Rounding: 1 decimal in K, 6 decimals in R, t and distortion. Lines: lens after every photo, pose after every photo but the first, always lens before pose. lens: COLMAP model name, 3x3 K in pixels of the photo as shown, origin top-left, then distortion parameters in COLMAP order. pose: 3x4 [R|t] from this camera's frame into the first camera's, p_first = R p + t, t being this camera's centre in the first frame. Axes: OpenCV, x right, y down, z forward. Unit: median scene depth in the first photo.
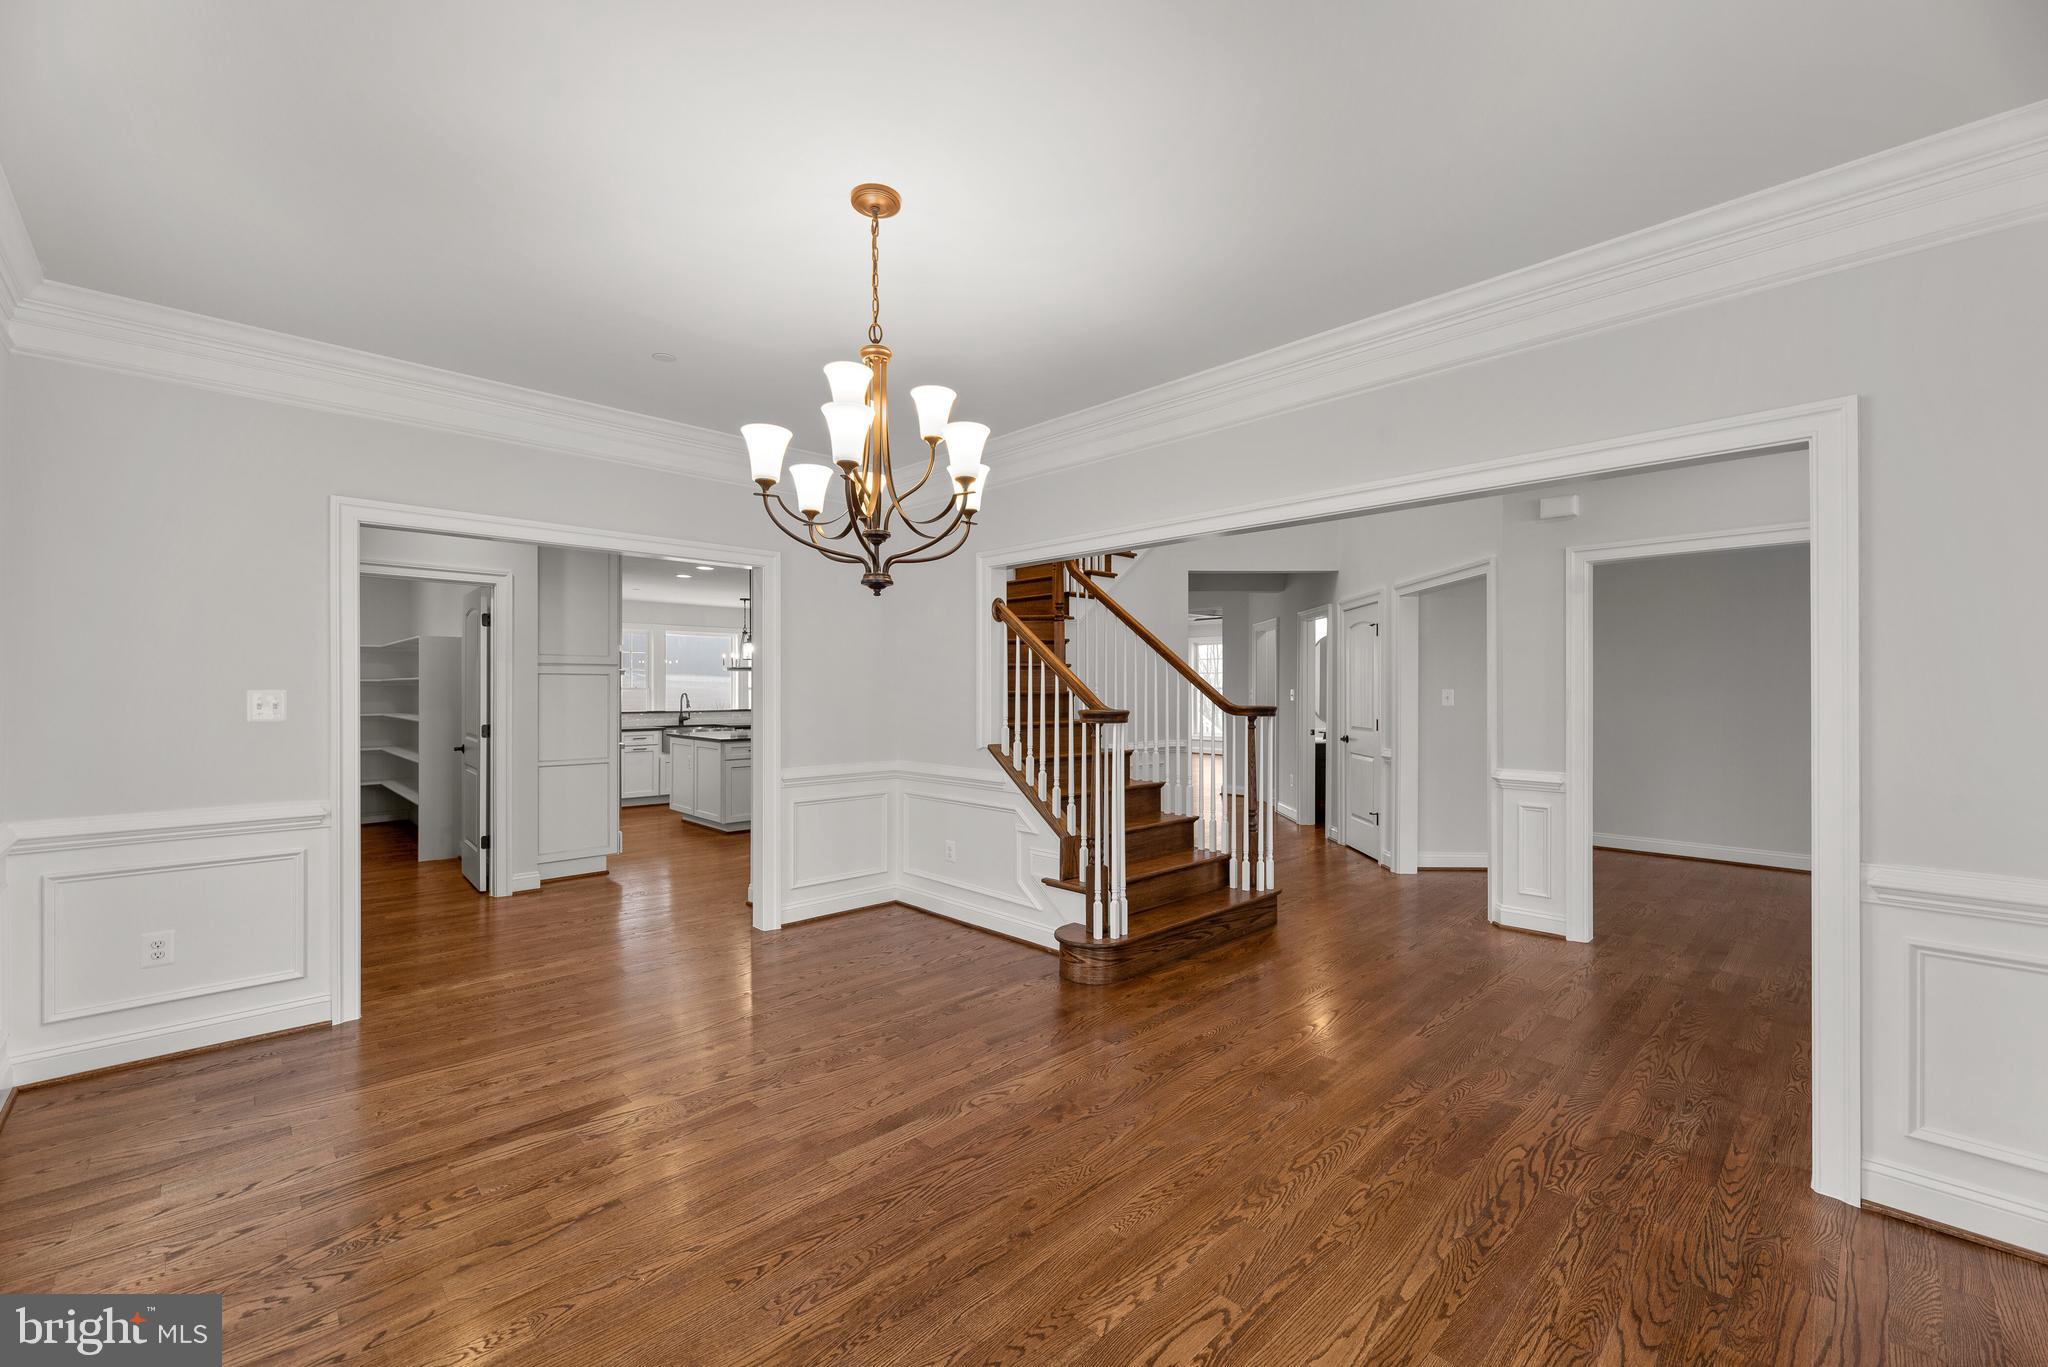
lens RADIAL K [[838.2, 0, 1016.6], [0, 838.2, 686.8], [0, 0, 1]] dist [-0.000492, 0.000007]
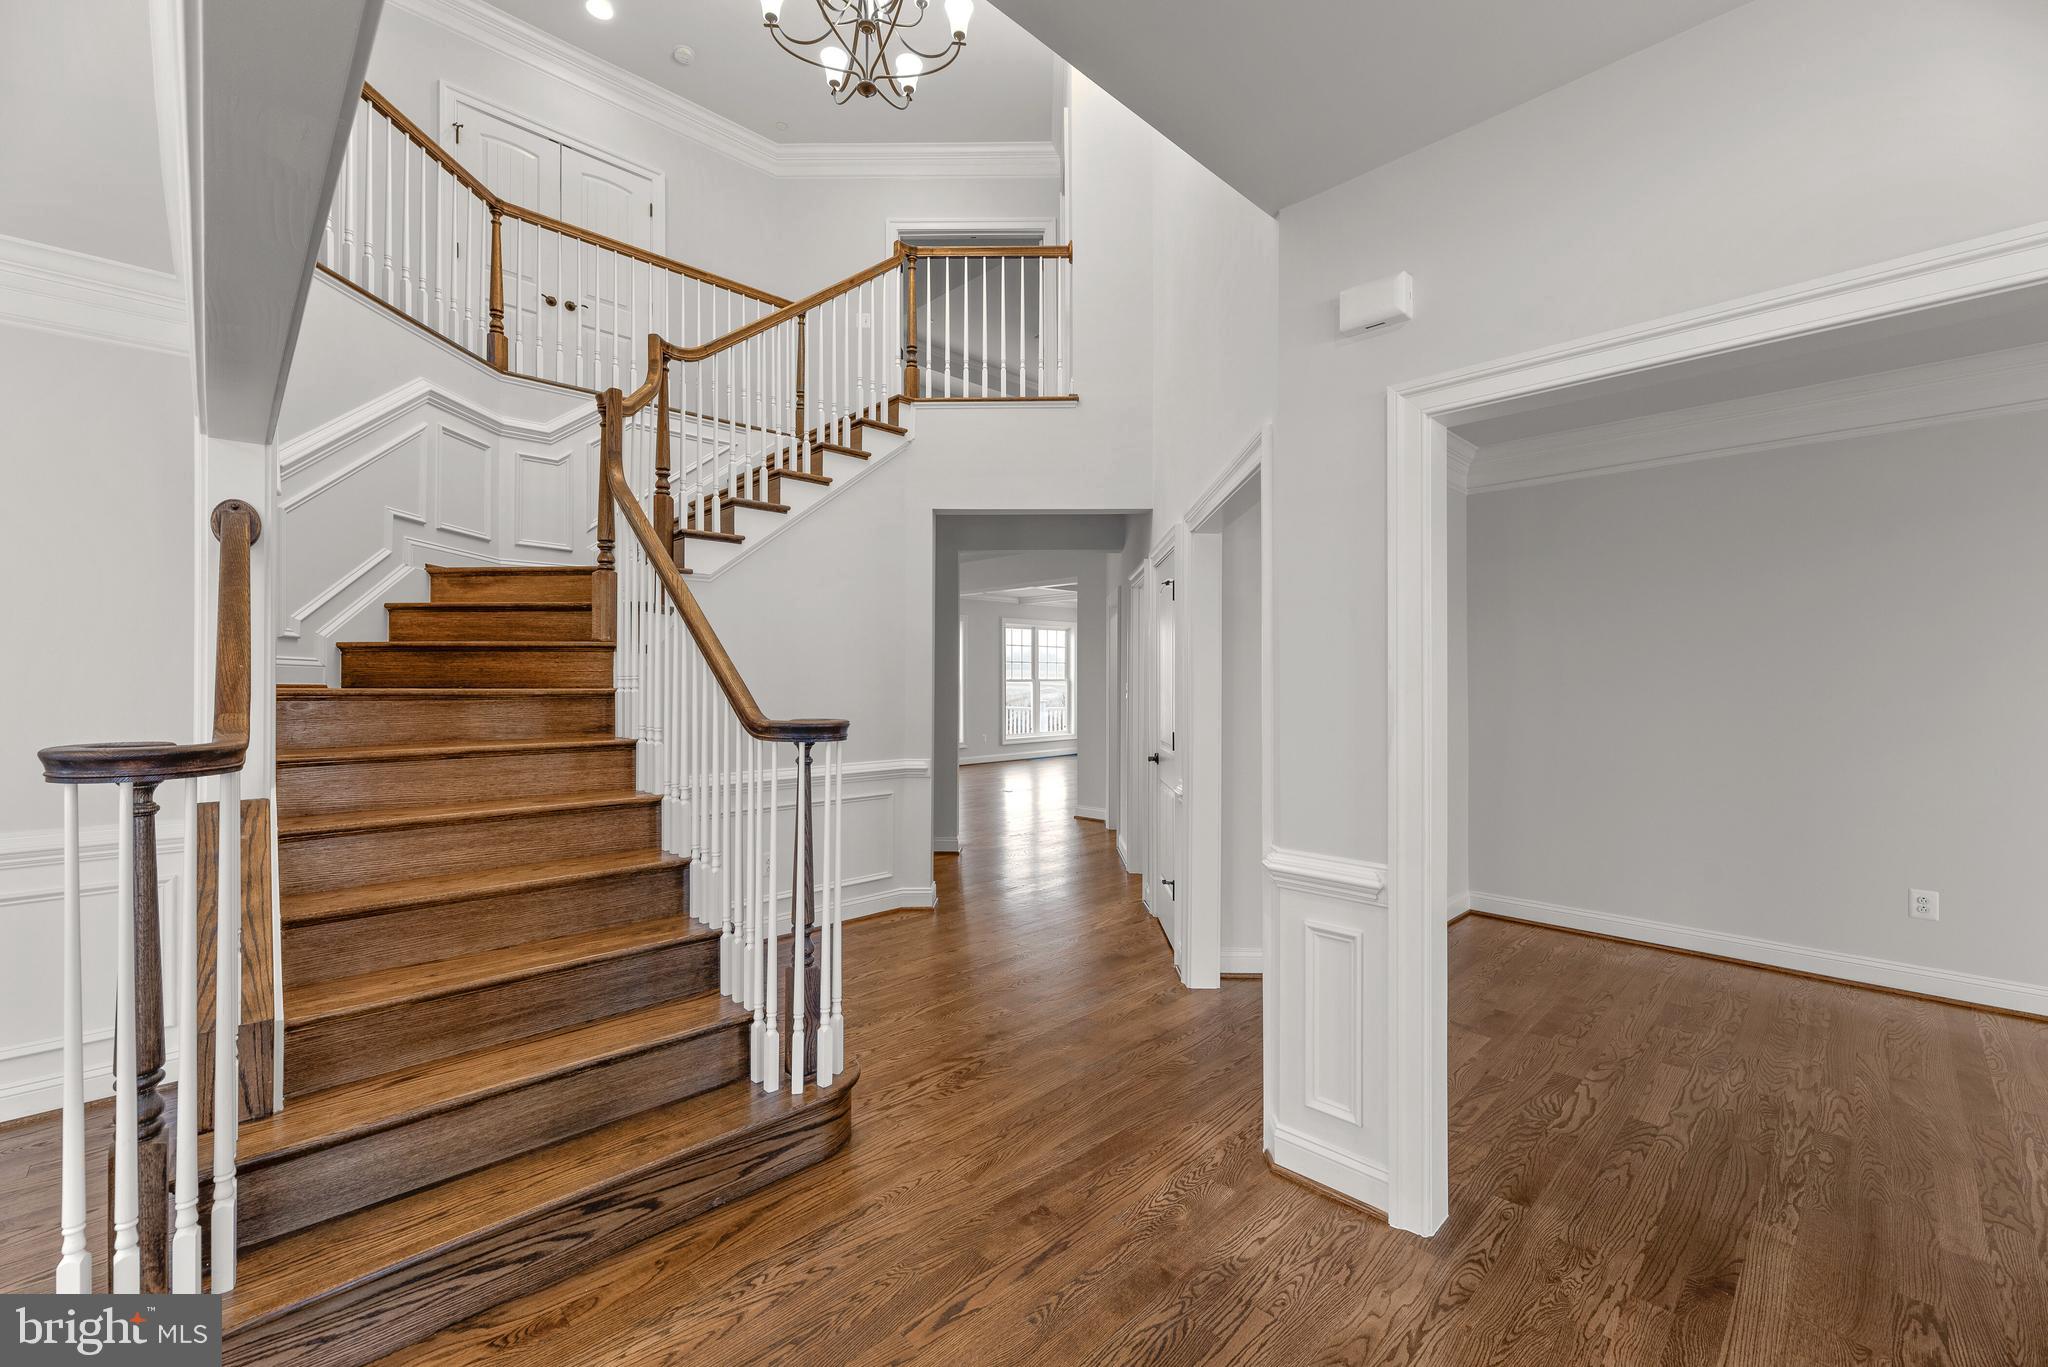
lens RADIAL K [[838.2, 0, 1016.6], [0, 838.2, 686.8], [0, 0, 1]] dist [-0.000492, 0.000007]
pose [[0.999821, 0.001529, 0.018836, 0.439884], [-0.001505, 0.999998, -0.001297, 0.003525], [-0.018838, 0.001268, 0.999822, 0.536383]]
